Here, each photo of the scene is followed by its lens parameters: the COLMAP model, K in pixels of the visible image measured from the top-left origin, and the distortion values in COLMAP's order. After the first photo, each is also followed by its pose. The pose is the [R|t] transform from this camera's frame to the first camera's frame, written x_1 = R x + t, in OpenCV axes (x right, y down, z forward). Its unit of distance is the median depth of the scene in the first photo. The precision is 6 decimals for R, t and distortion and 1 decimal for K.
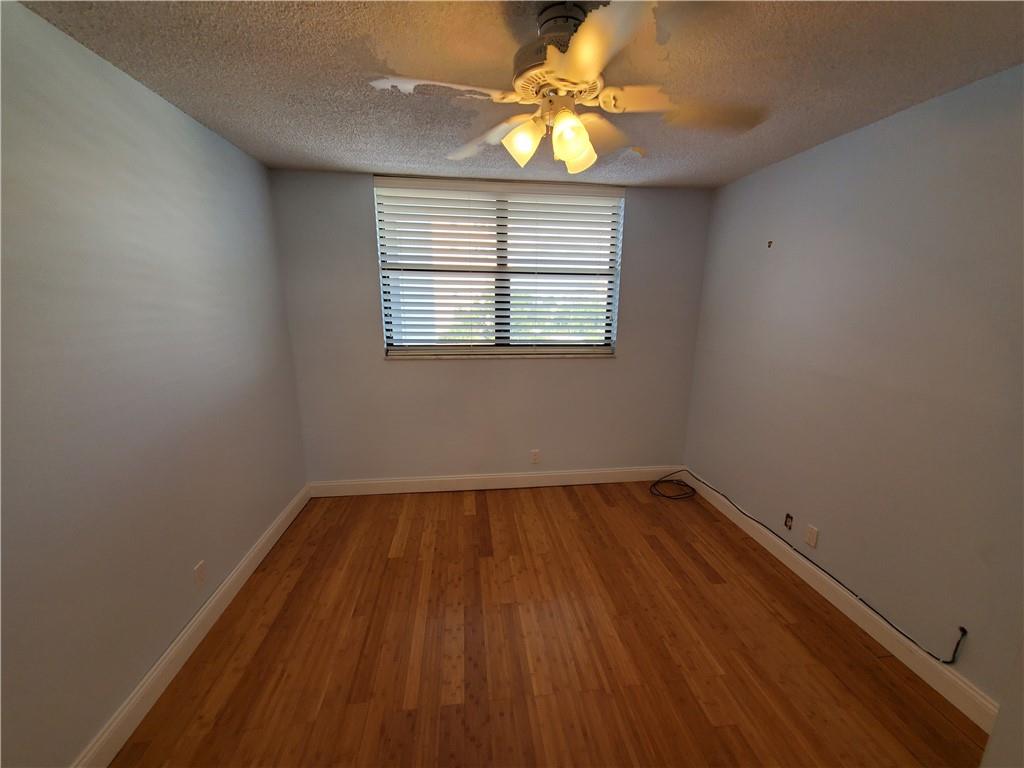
lens RADIAL K [[405.2, 0, 513.8], [0, 405.2, 393.0], [0, 0, 1]] dist [0.000211, 0.000285]
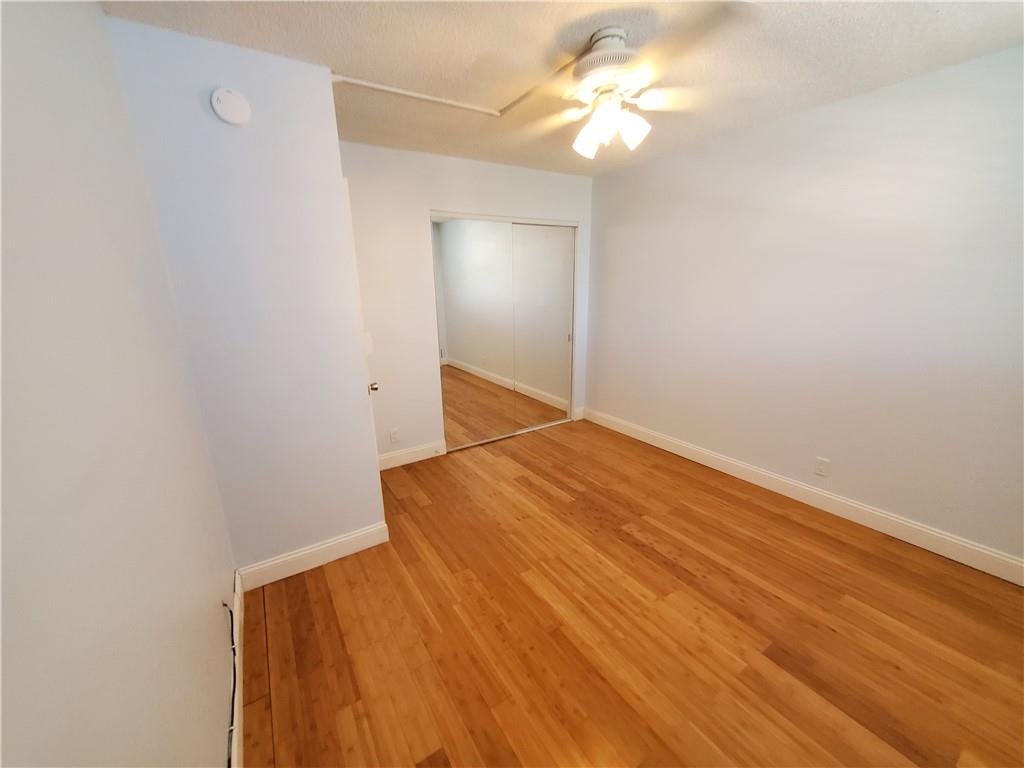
lens RADIAL K [[410.7, 0, 512.7], [0, 410.7, 394.3], [0, 0, 1]] dist [-0.000604, 0.000020]
pose [[-0.902999, 0.122237, -0.411887, 0.547207], [-0.084059, 0.889882, 0.448379, -0.232190], [0.421339, 0.439509, -0.793288, 1.216768]]
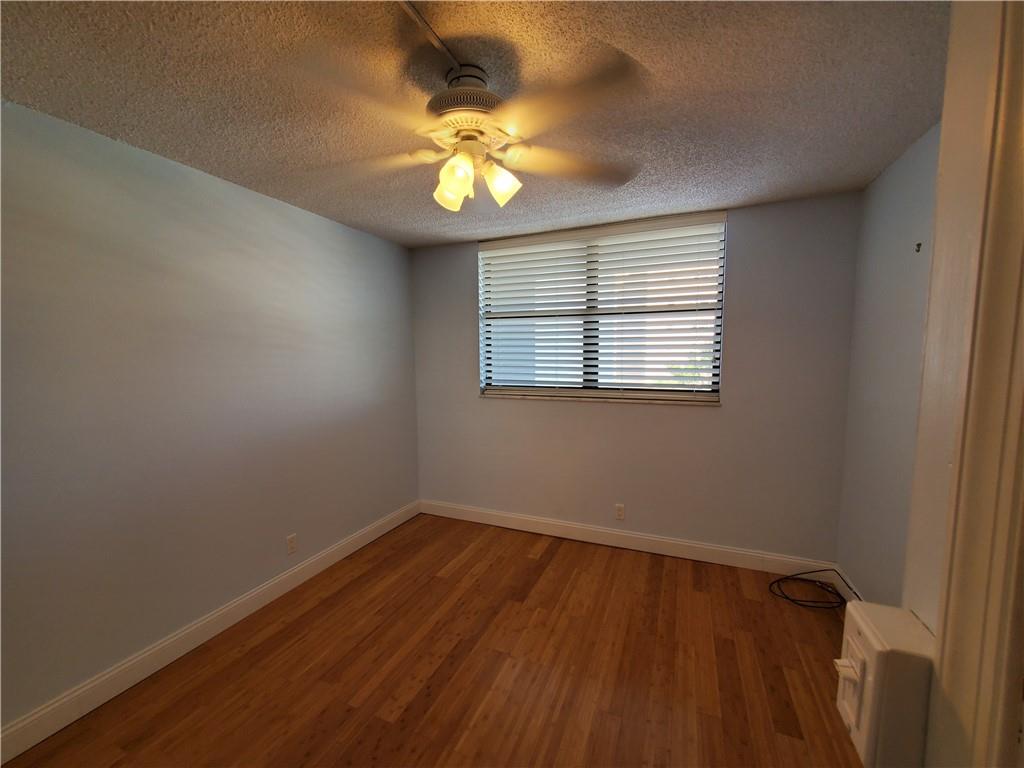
lens RADIAL K [[405.2, 0, 513.8], [0, 405.2, 393.0], [0, 0, 1]] dist [0.000211, 0.000285]
pose [[0.865667, 0.030676, -0.499680, 0.407369], [-0.095977, 0.989776, -0.105511, 0.018899], [0.491335, 0.139296, 0.859760, 0.108186]]
